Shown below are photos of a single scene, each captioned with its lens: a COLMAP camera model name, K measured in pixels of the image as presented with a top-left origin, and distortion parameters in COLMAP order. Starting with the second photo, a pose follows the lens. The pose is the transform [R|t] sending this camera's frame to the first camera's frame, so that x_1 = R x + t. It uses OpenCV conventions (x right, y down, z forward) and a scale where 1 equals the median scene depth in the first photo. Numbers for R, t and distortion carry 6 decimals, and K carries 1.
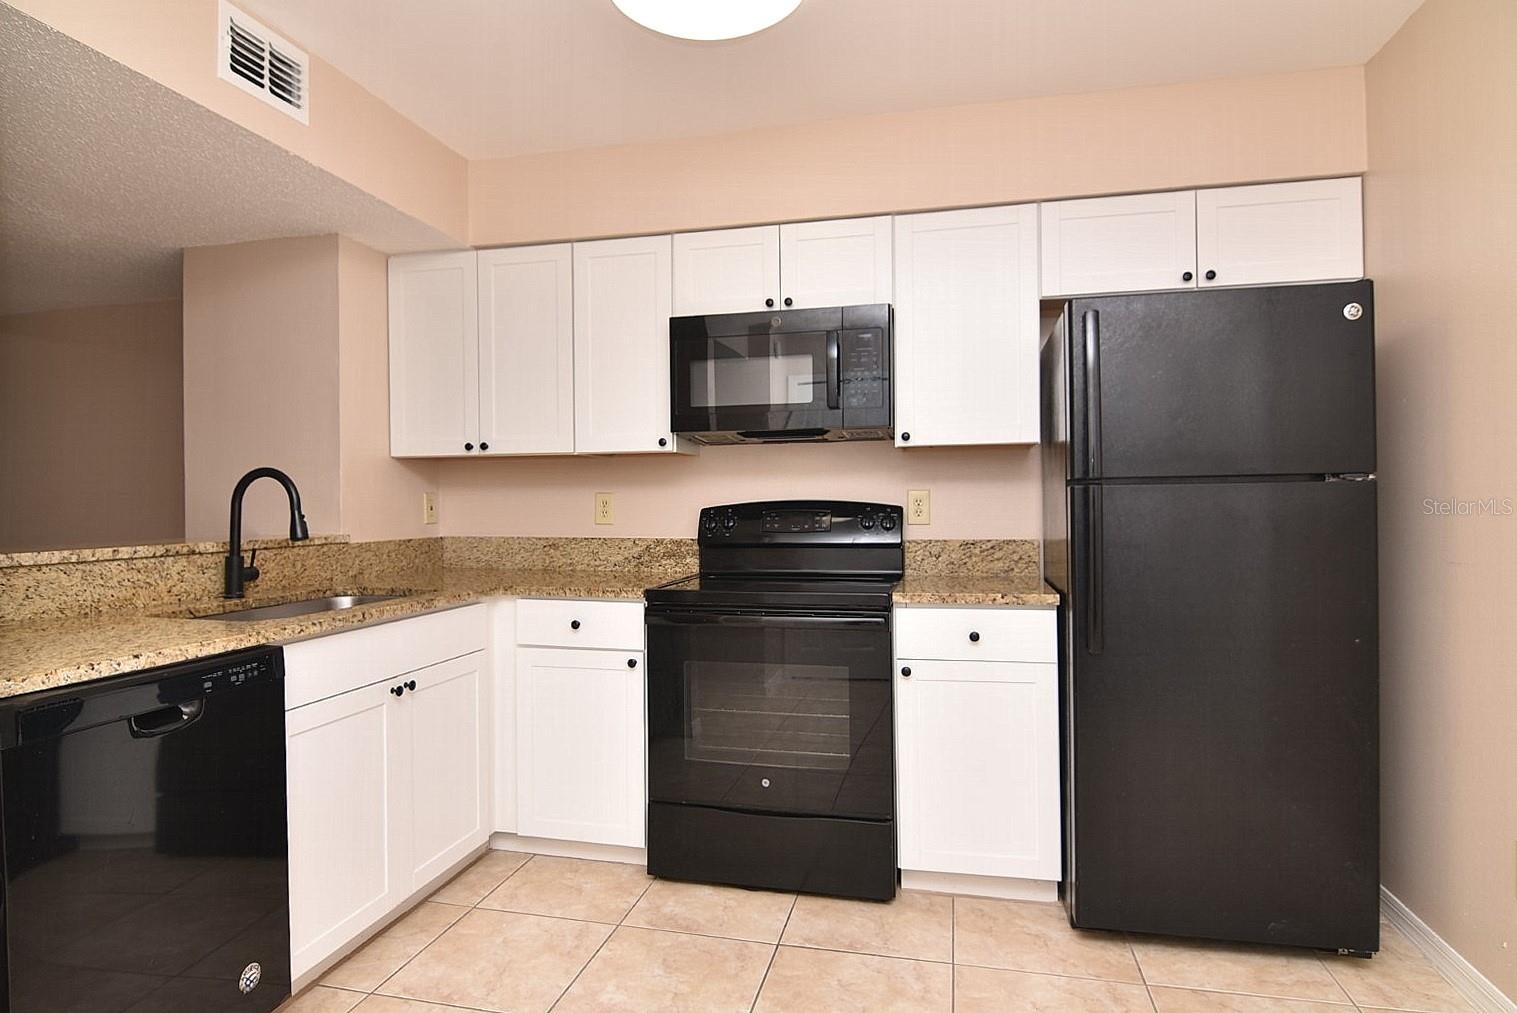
lens RADIAL K [[791.0, 0, 743.8], [0, 791.0, 500.2], [0, 0, 1]] dist [-0.002981, -0.017379]
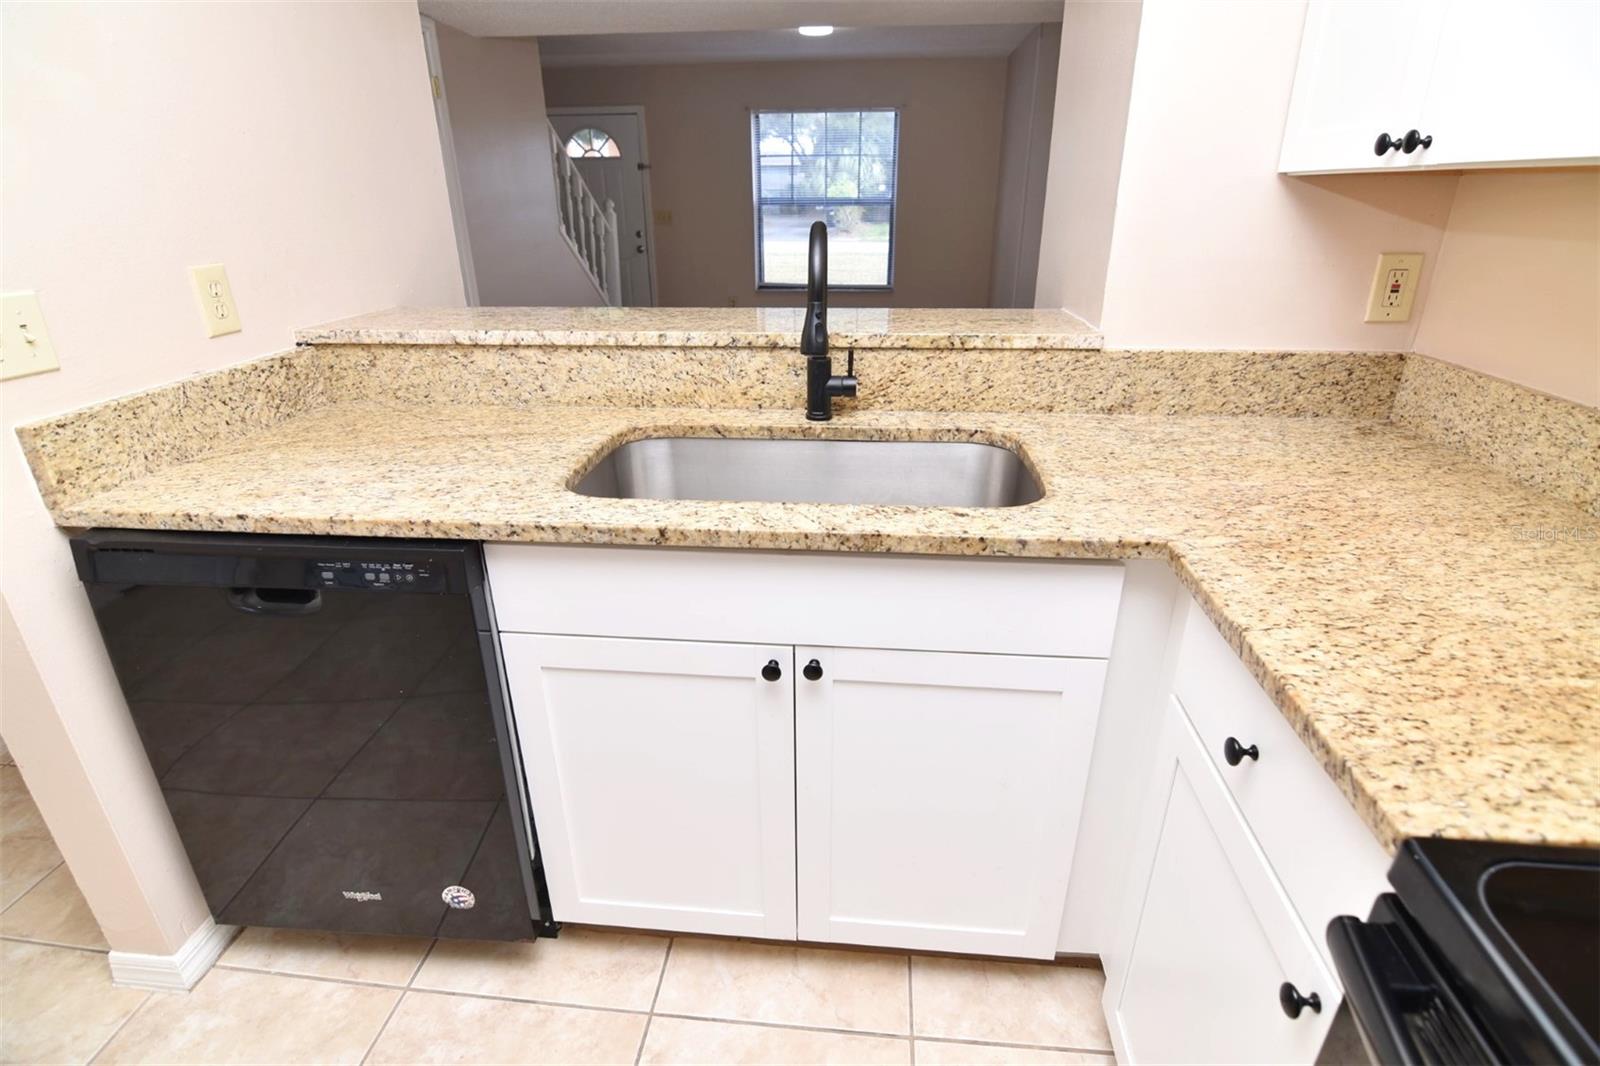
lens RADIAL K [[766.3, 0, 803.9], [0, 766.3, 523.6], [0, 0, 1]] dist [-0.001610, -0.012390]
pose [[0.150288, 0.392651, -0.907325, 0.012813], [0.002787, 0.917577, 0.397549, -0.068405], [0.988638, -0.062276, 0.136806, 0.983763]]
